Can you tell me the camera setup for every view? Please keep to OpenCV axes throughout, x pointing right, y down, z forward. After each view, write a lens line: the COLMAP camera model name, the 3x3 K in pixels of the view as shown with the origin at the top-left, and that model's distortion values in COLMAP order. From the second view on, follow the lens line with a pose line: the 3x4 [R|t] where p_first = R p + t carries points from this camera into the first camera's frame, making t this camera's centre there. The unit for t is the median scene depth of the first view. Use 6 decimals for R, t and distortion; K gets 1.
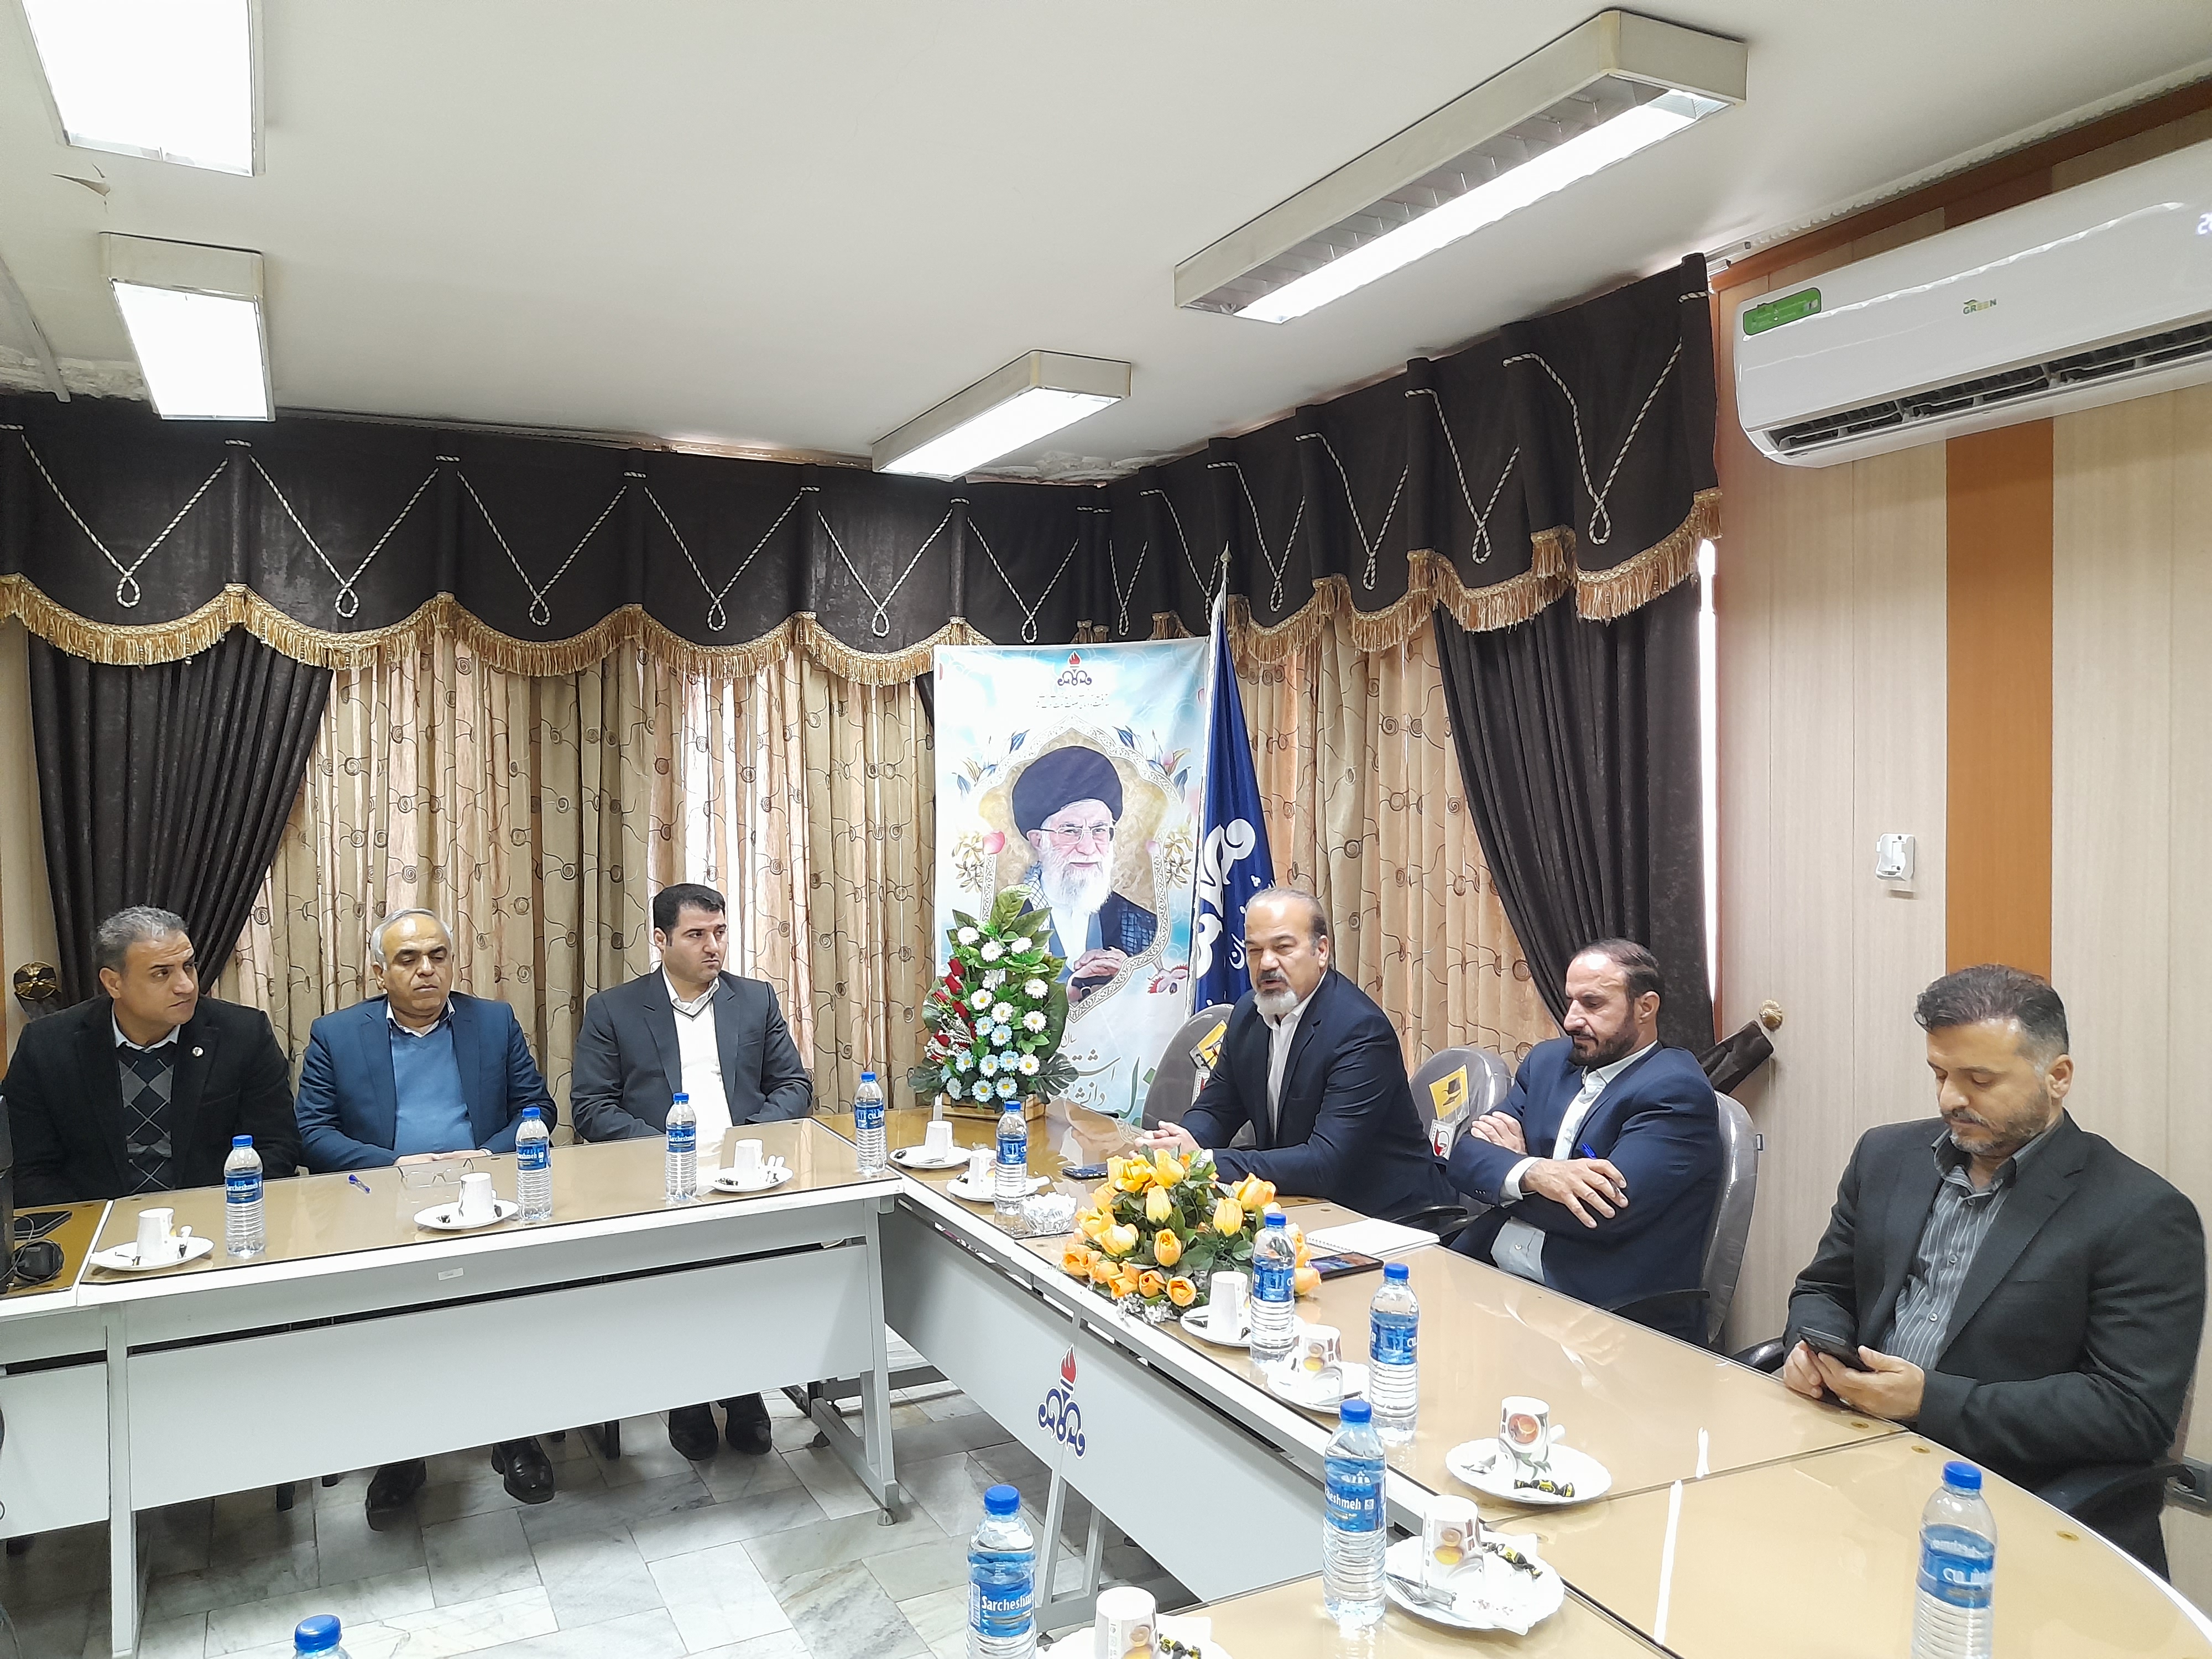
lens RADIAL K [[1600.4, 0, 1087.8], [0, 1600.4, 847.3], [0, 0, 1]] dist [0.057611, -0.041773]
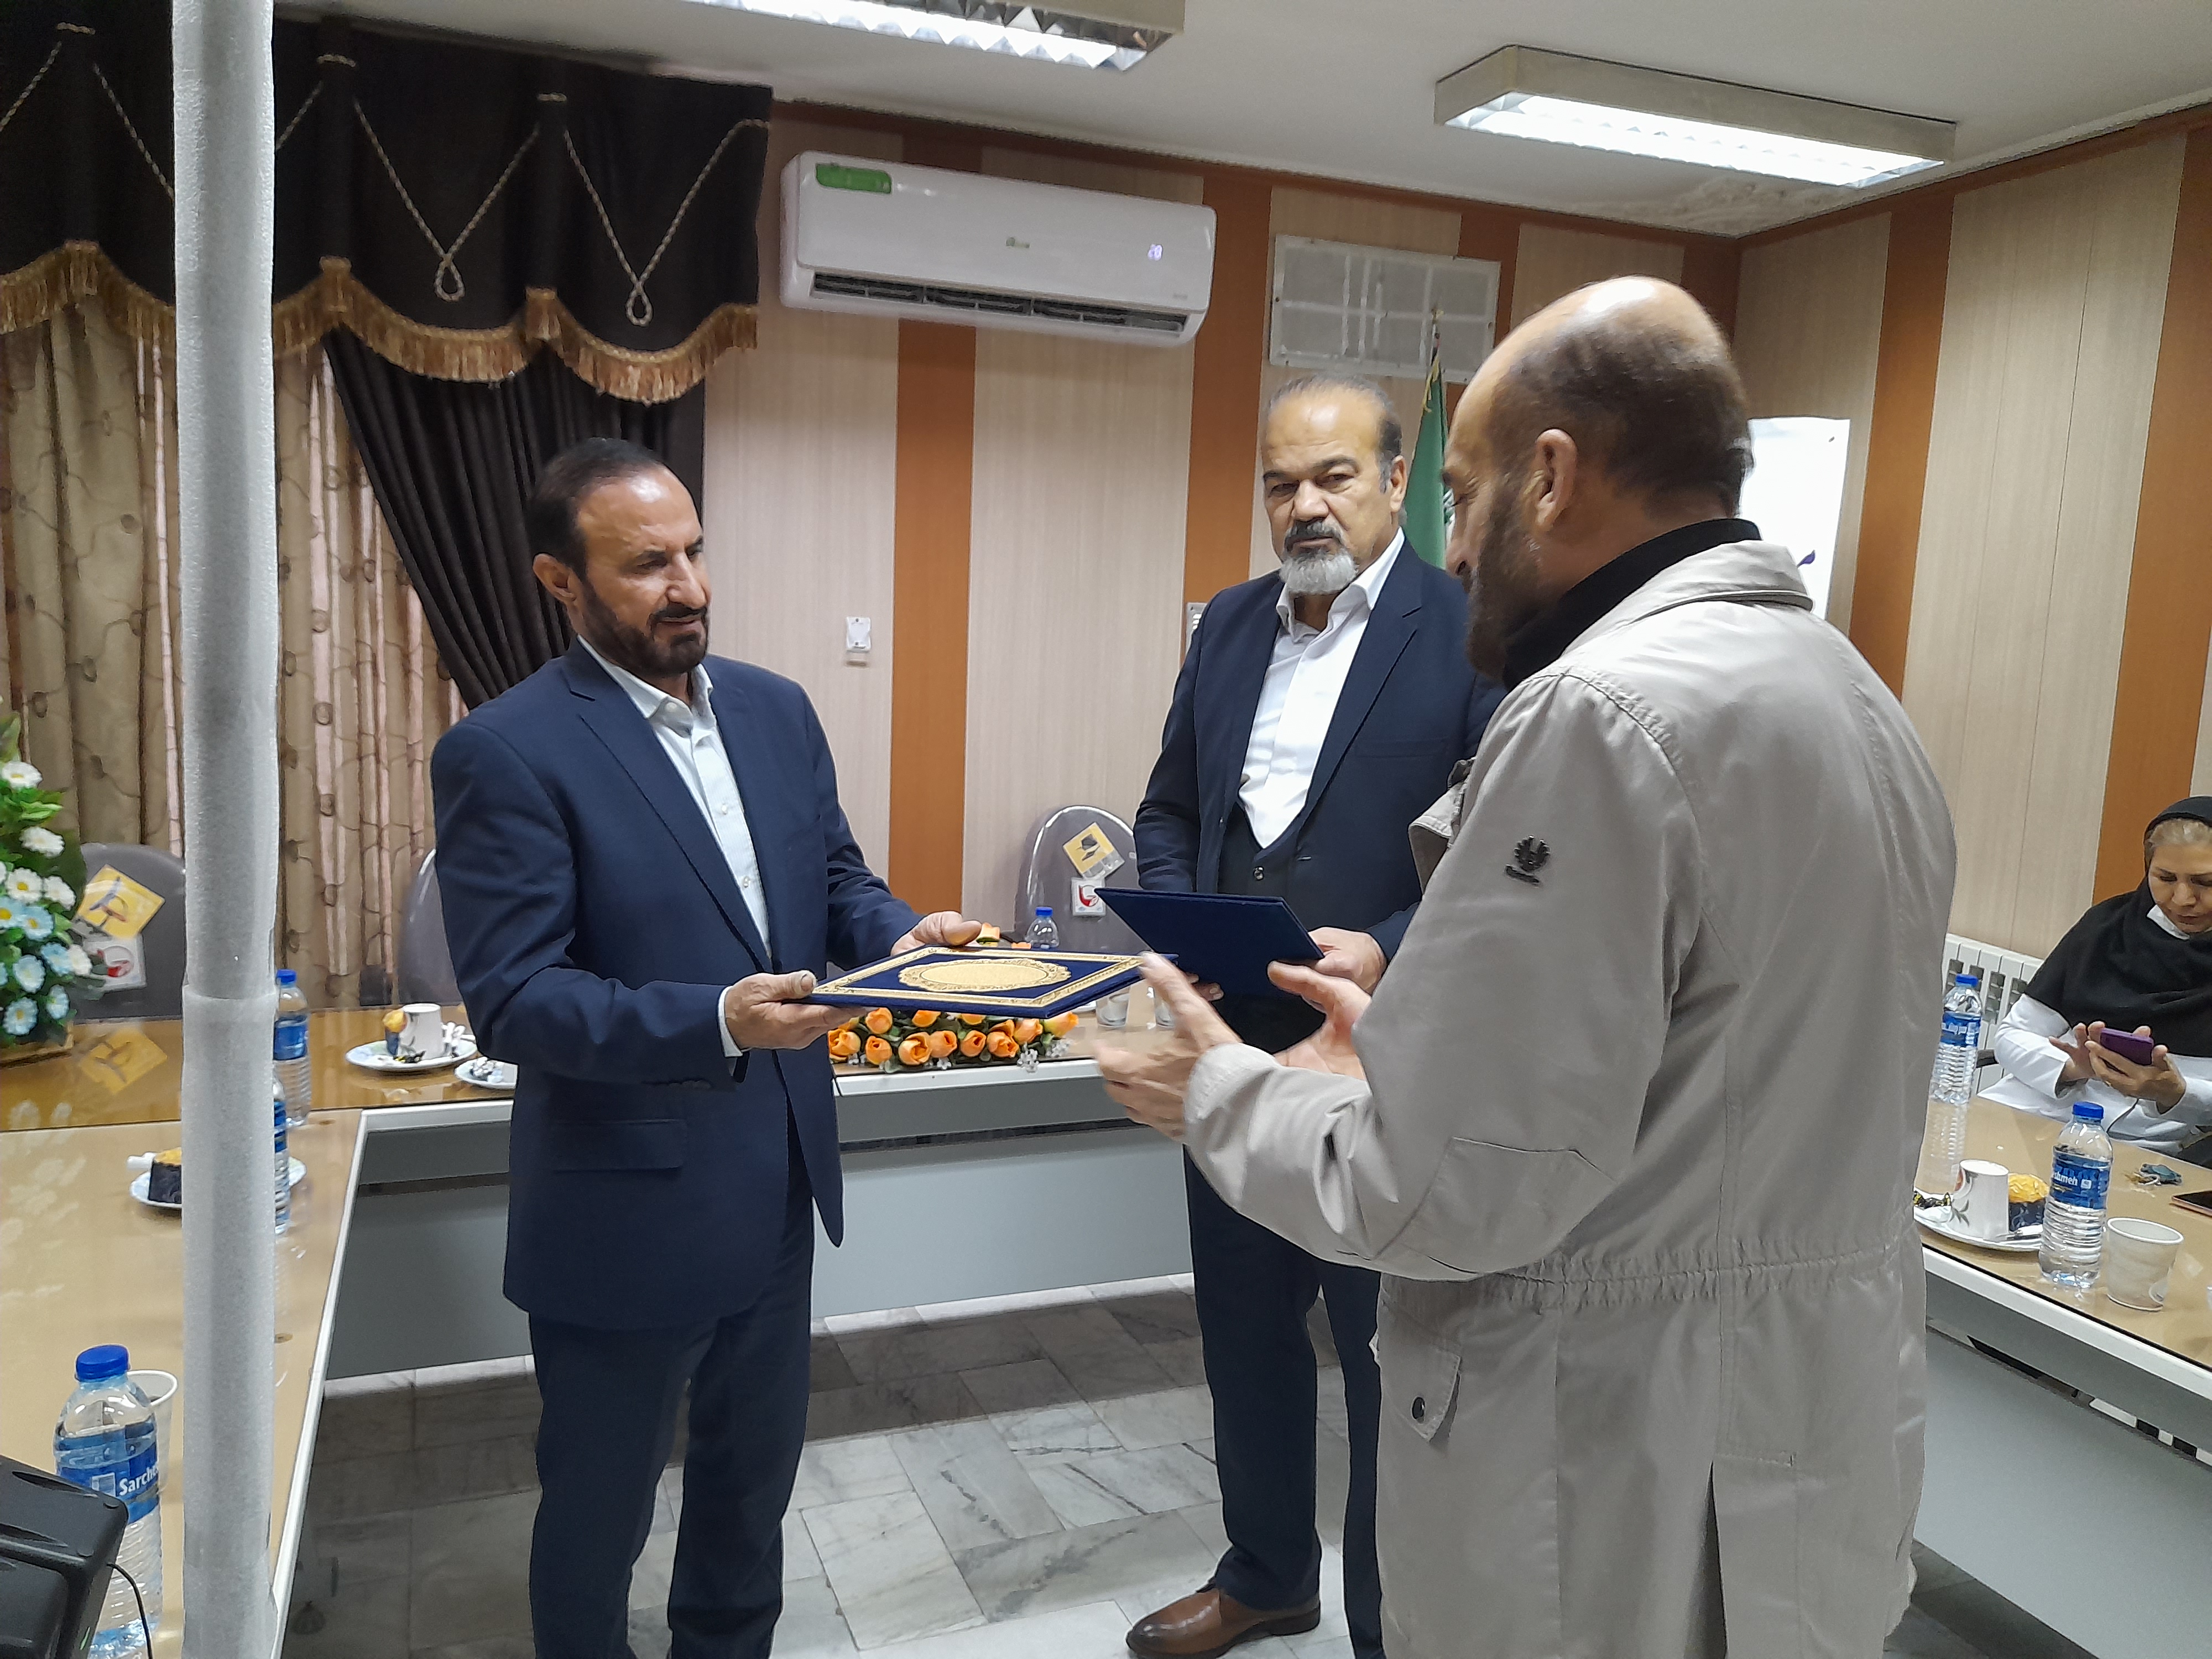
lens RADIAL K [[1600.4, 0, 1059.0], [0, 1600.4, 848.2], [0, 0, 1]] dist [0.057611, -0.041773]
pose [[0.112973, -0.124896, 0.985717, -0.714029], [-0.000923, 0.992055, 0.125805, 0.012450], [-0.993598, -0.015123, 0.111960, 0.623382]]
